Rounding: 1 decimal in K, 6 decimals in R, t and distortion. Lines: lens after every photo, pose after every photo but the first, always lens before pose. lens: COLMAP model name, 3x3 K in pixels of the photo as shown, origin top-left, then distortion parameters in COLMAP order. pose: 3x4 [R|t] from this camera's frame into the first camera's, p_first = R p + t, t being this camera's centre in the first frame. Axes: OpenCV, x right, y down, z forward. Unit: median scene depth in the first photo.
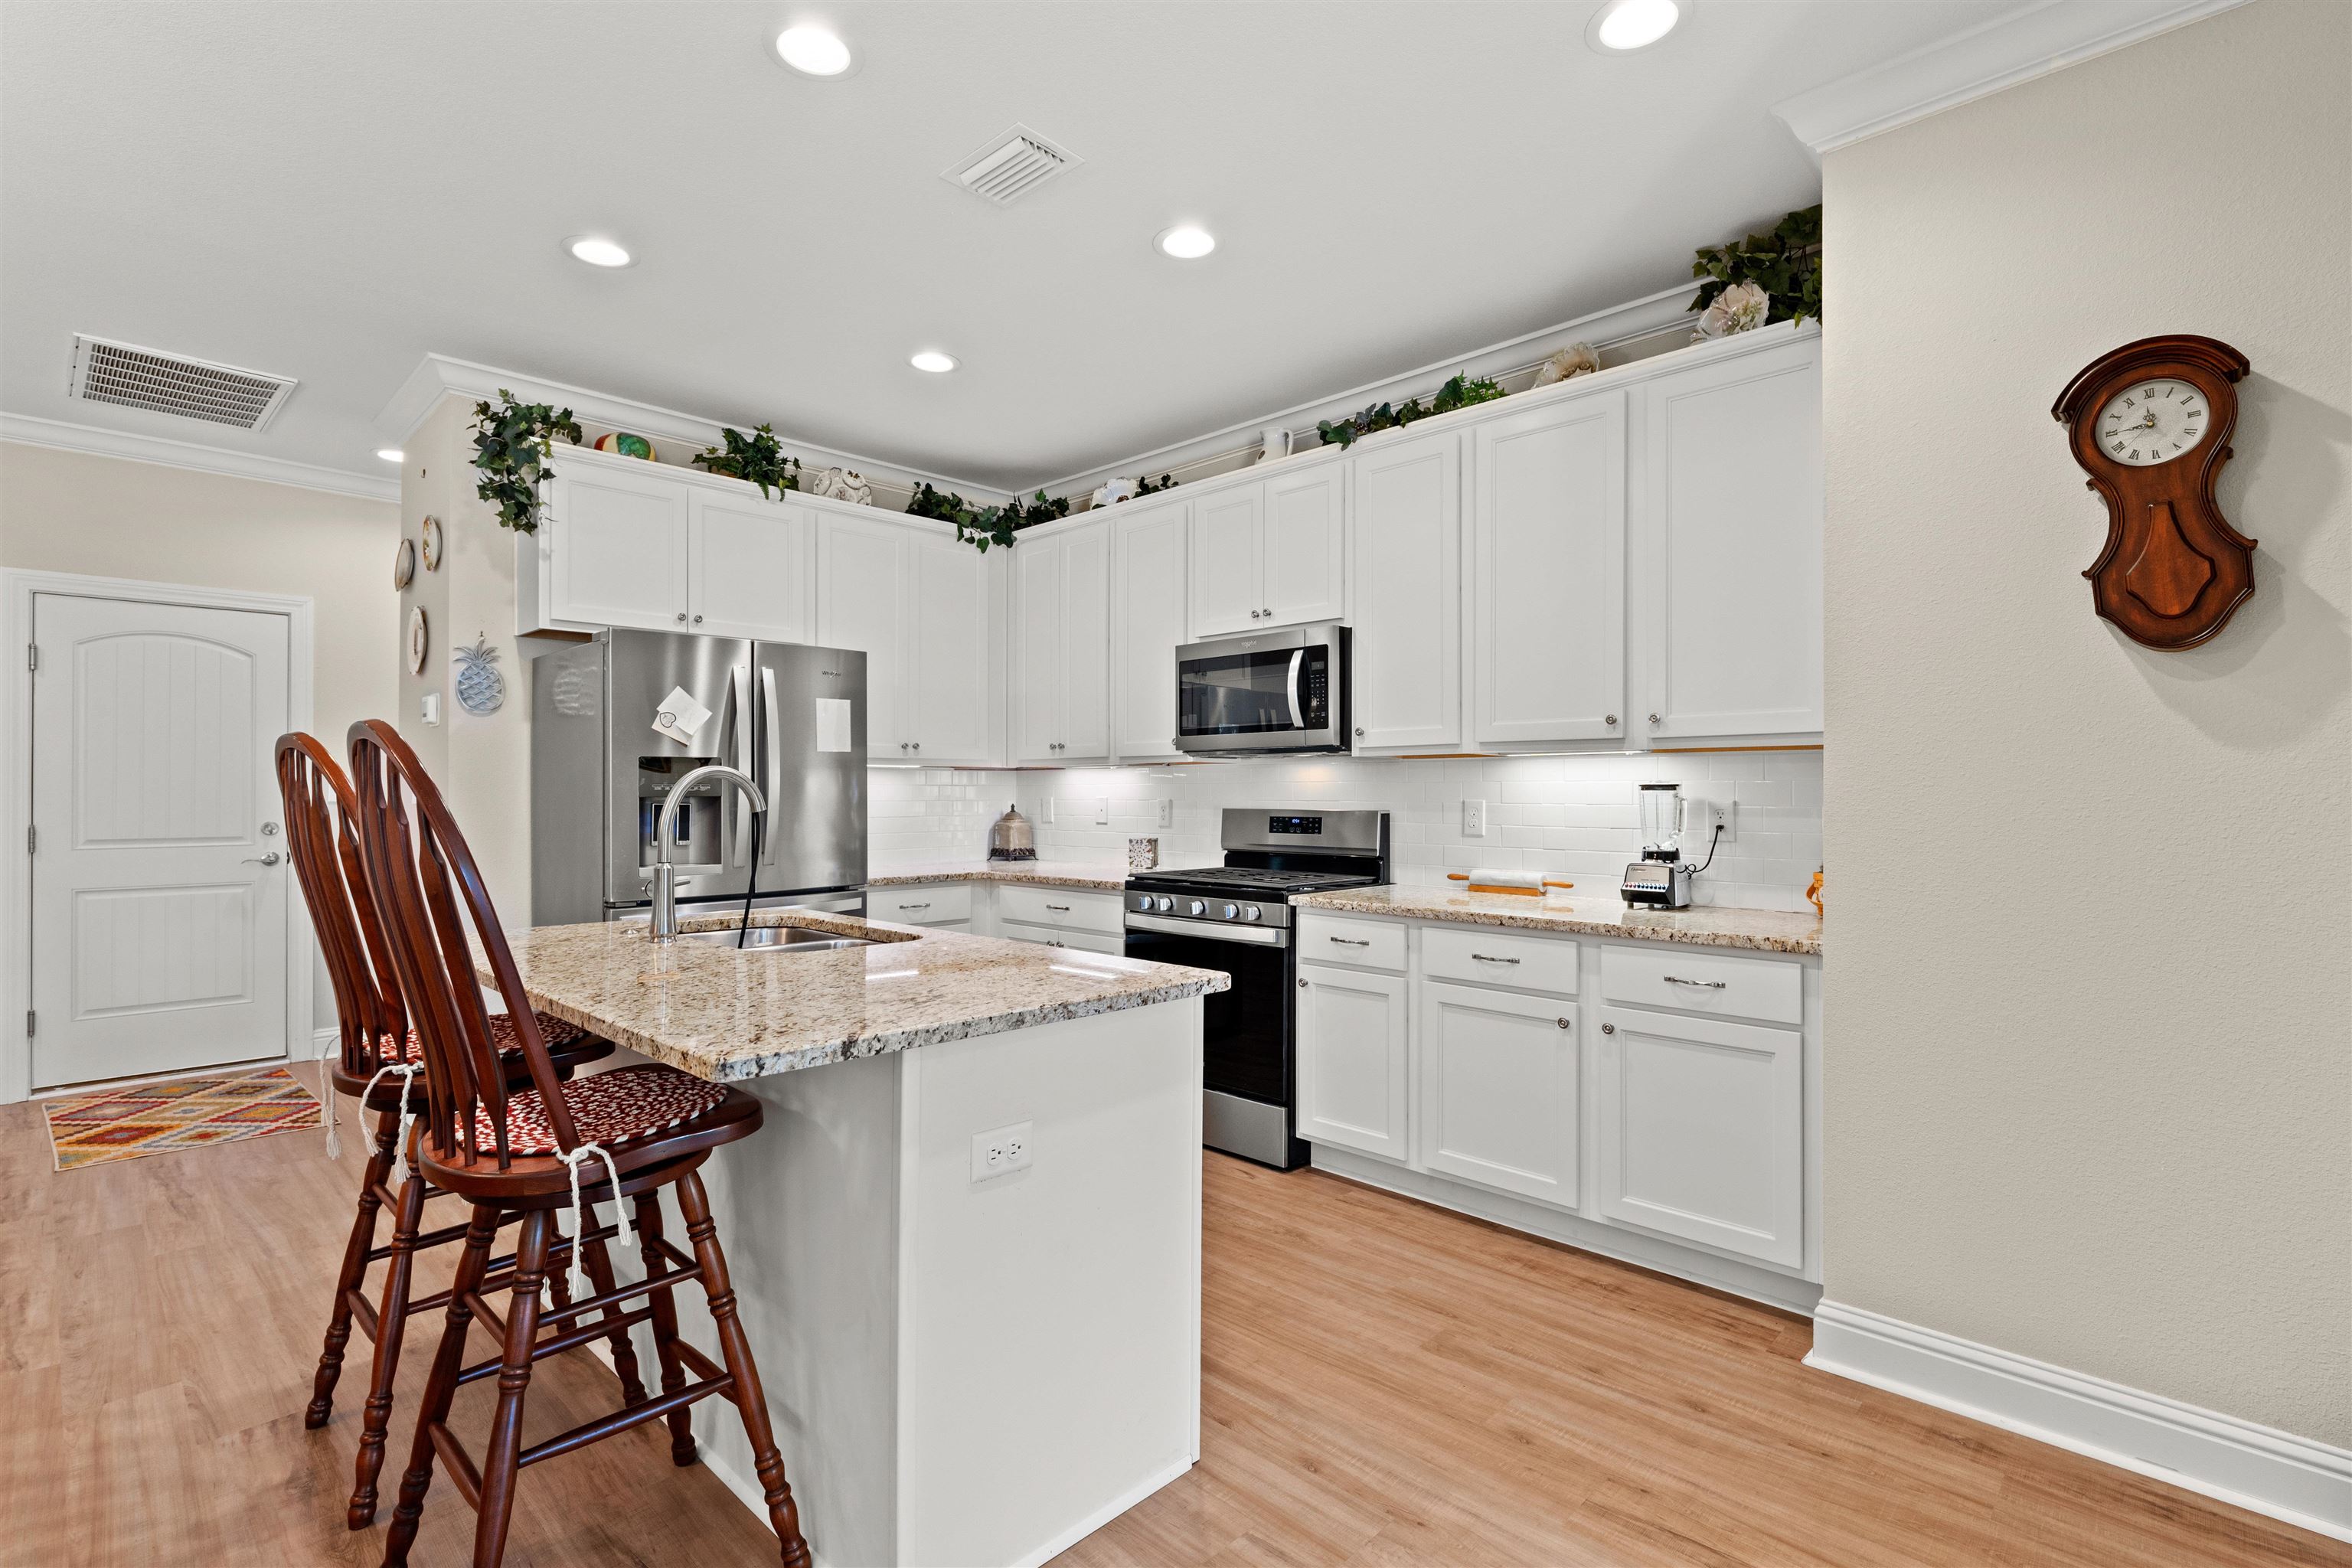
lens RADIAL K [[1094.4, 0, 1175.7], [0, 1094.4, 787.1], [0, 0, 1]] dist [-0.000159, -0.000703]
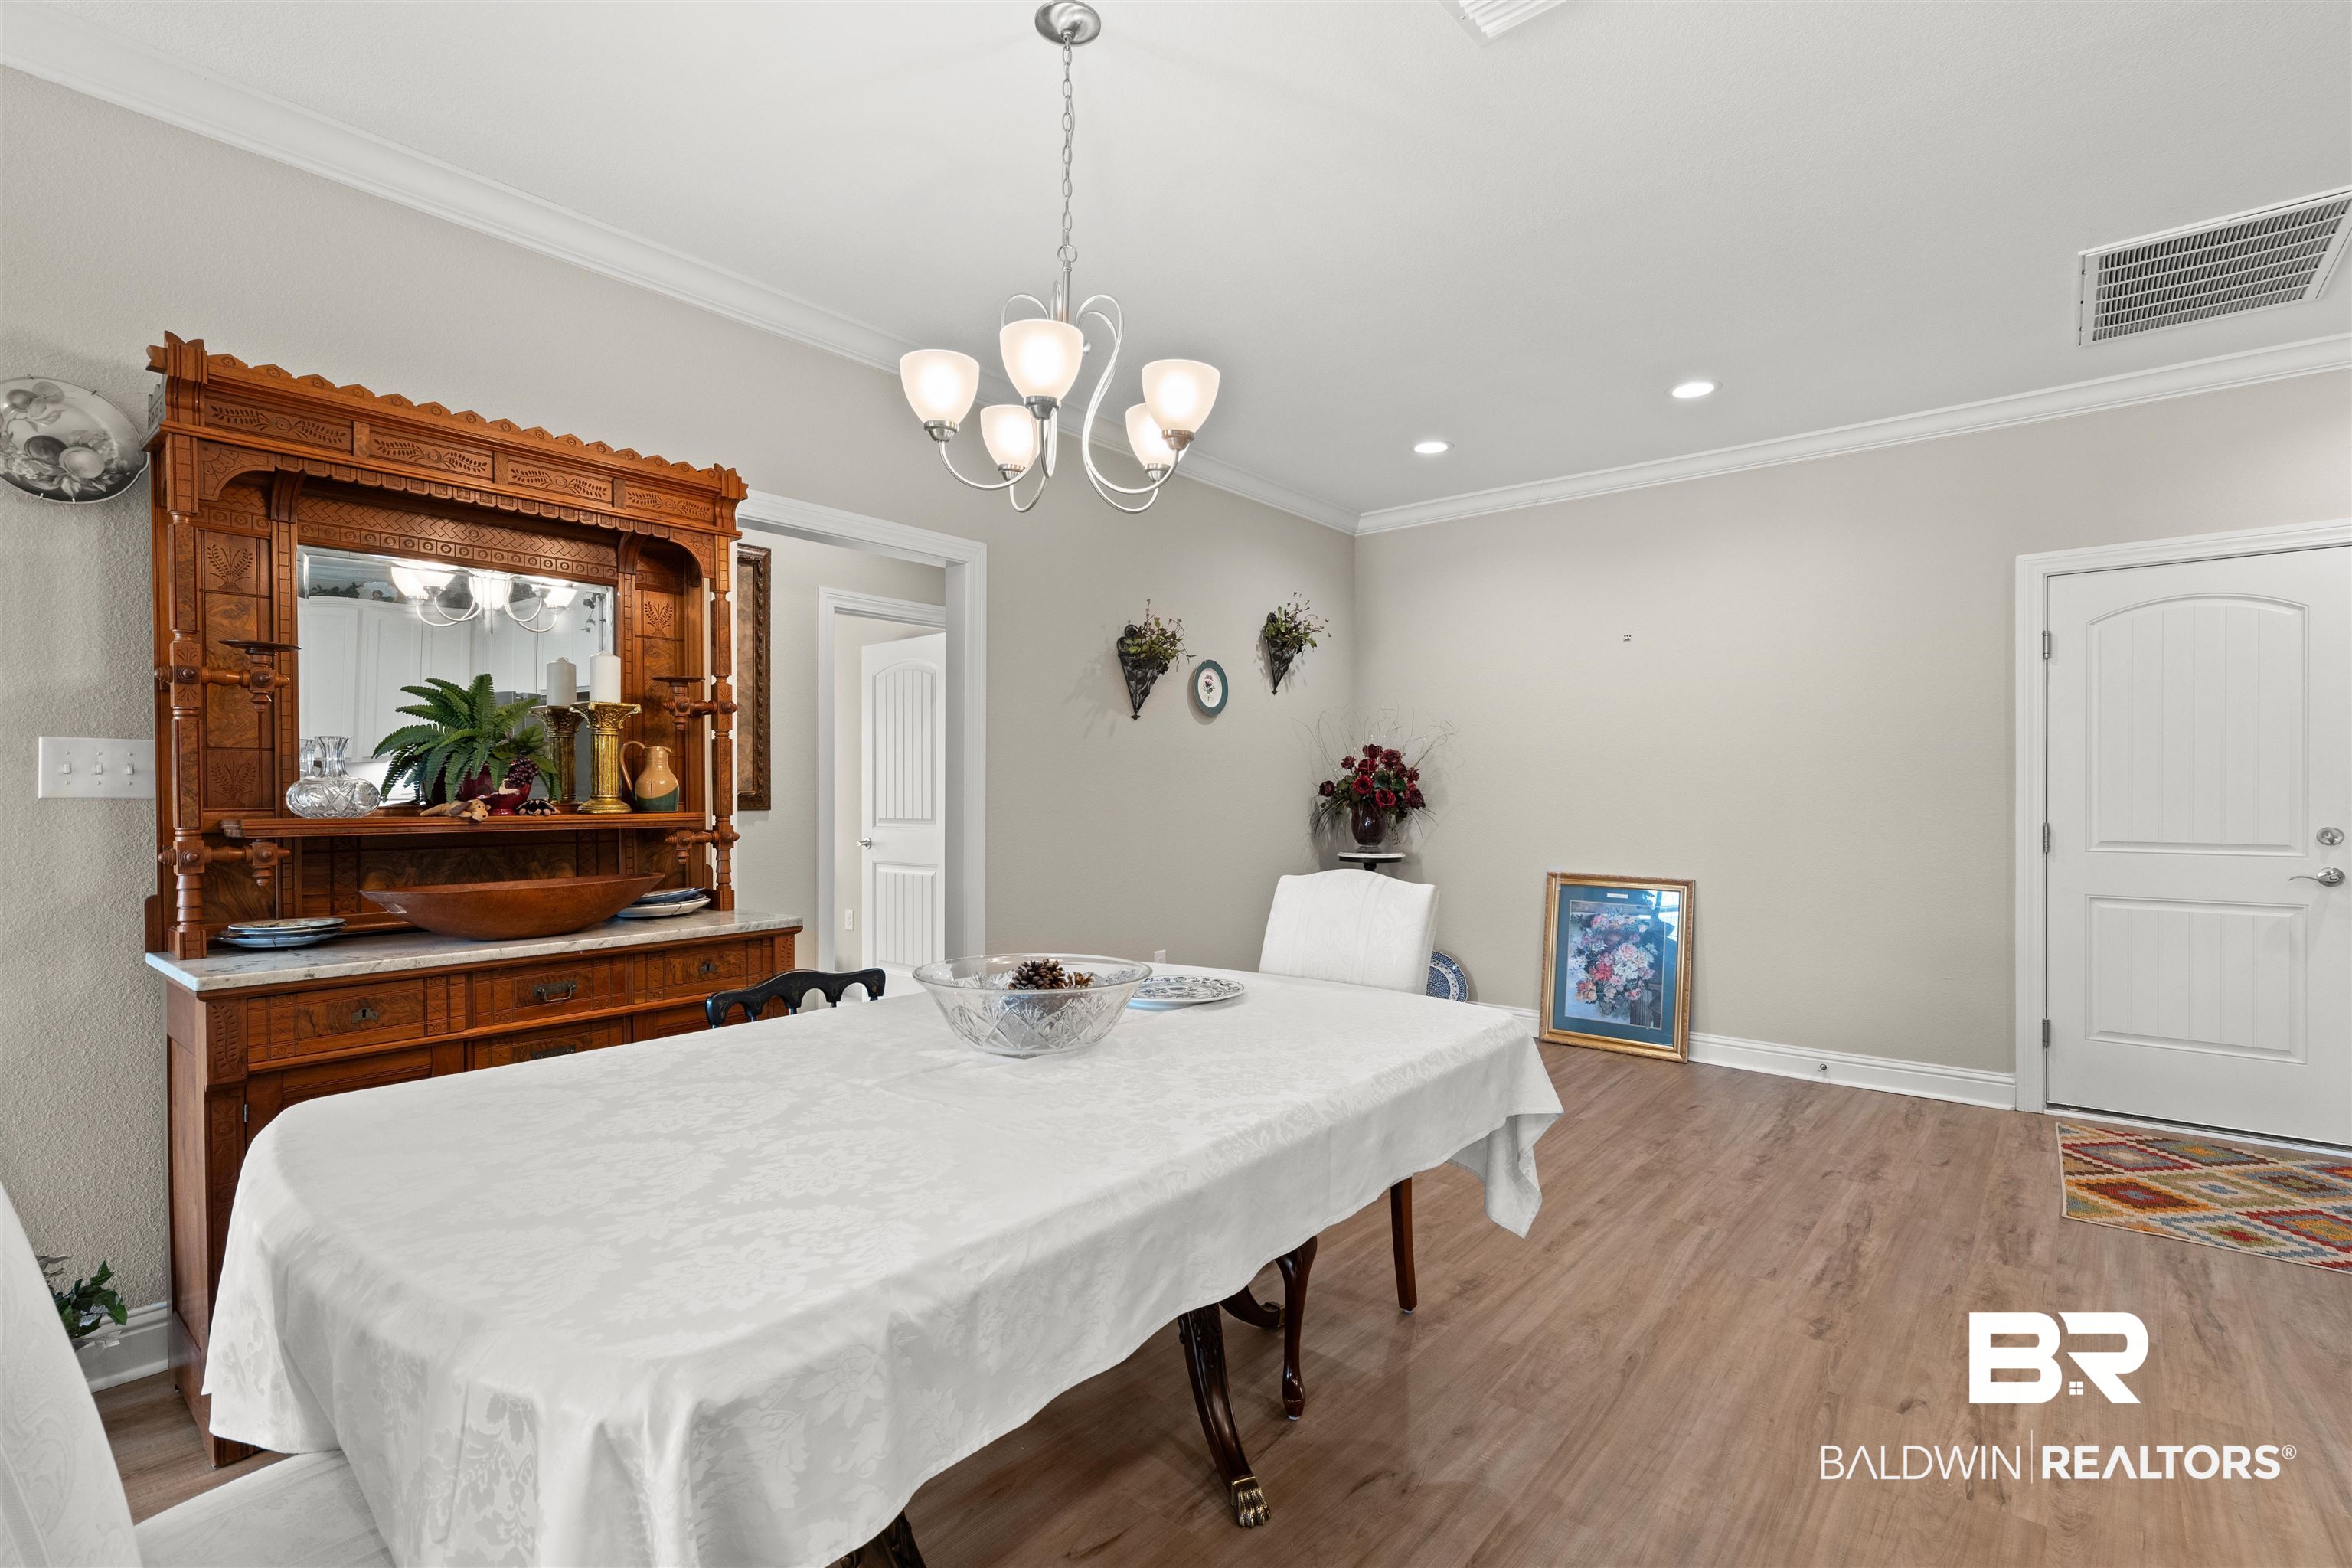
lens RADIAL K [[1089.0, 0, 1175.4], [0, 1089.0, 793.9], [0, 0, 1]] dist [0.001034, 0.000016]
pose [[0.074152, 0.000963, -0.997246, -0.188028], [0.003392, 0.999994, 0.001218, 0.006785], [0.997241, -0.003473, 0.074149, 0.207287]]
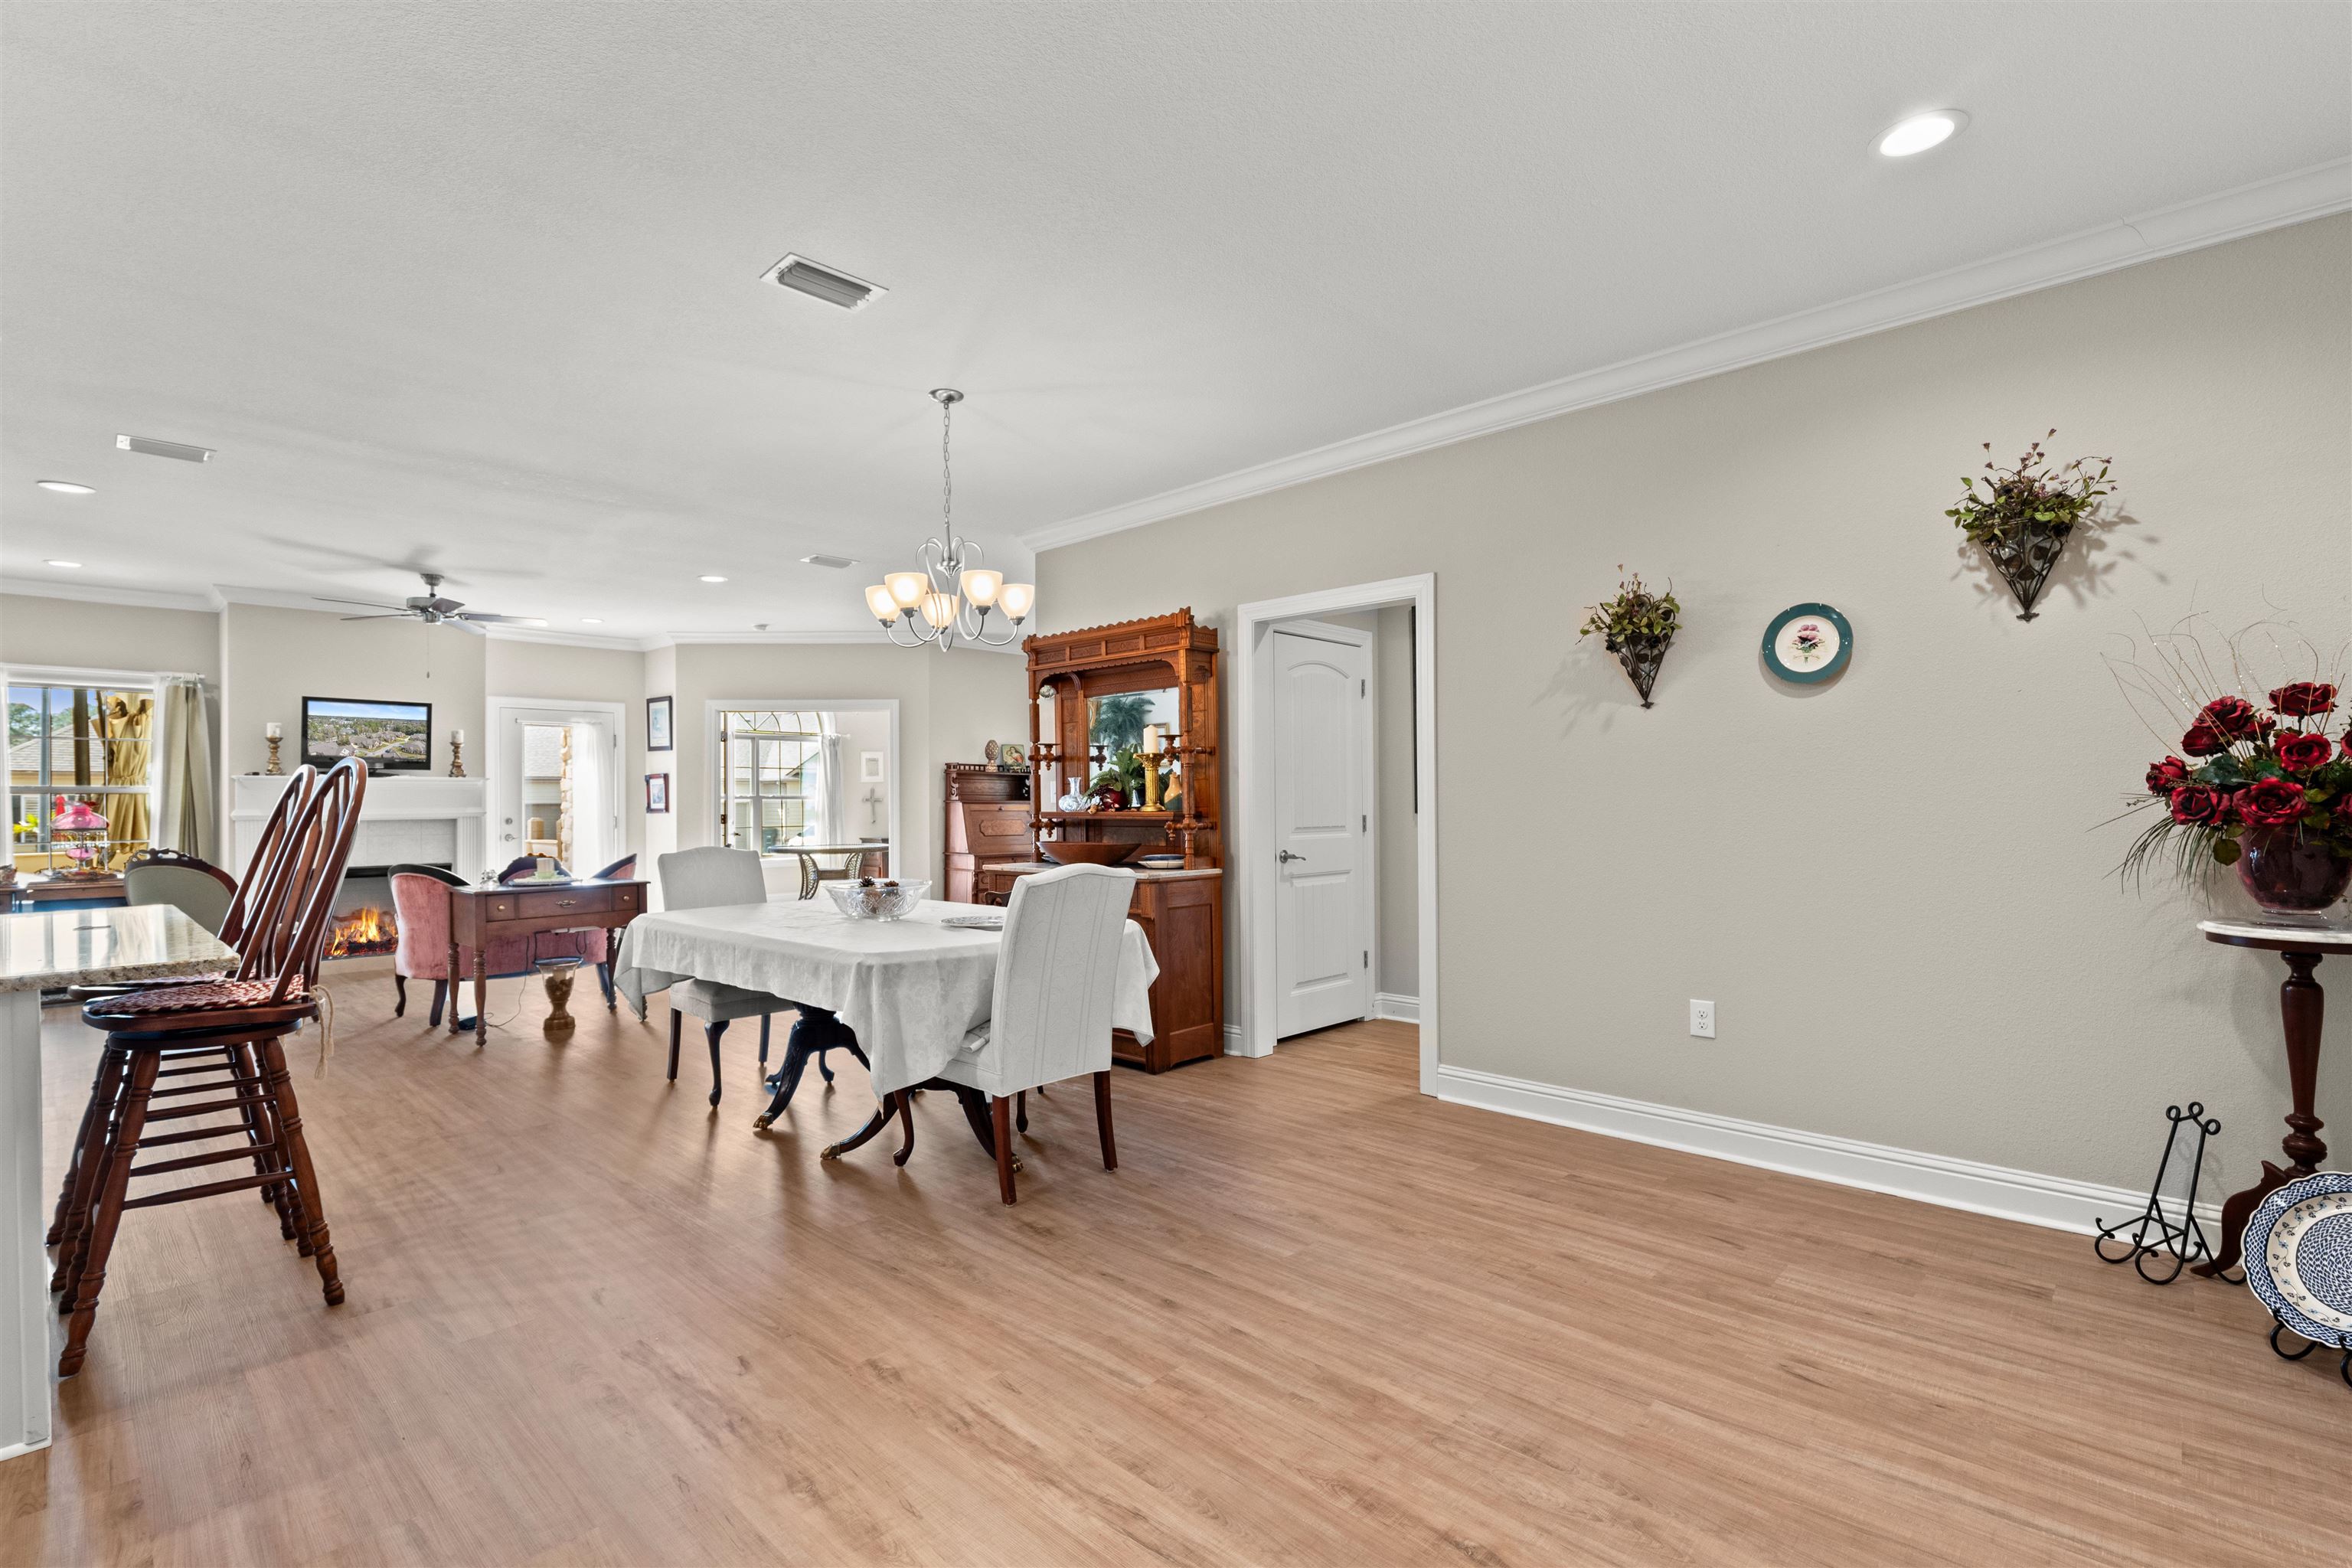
lens RADIAL K [[1061.0, 0, 1169.9], [0, 1061.0, 792.1], [0, 0, 1]] dist [-0.000584, -0.000438]
pose [[-0.999942, 0.007376, -0.007861, -0.952364], [0.007465, 0.999907, -0.011444, 0.010534], [0.007775, -0.011502, -0.999904, 1.220436]]
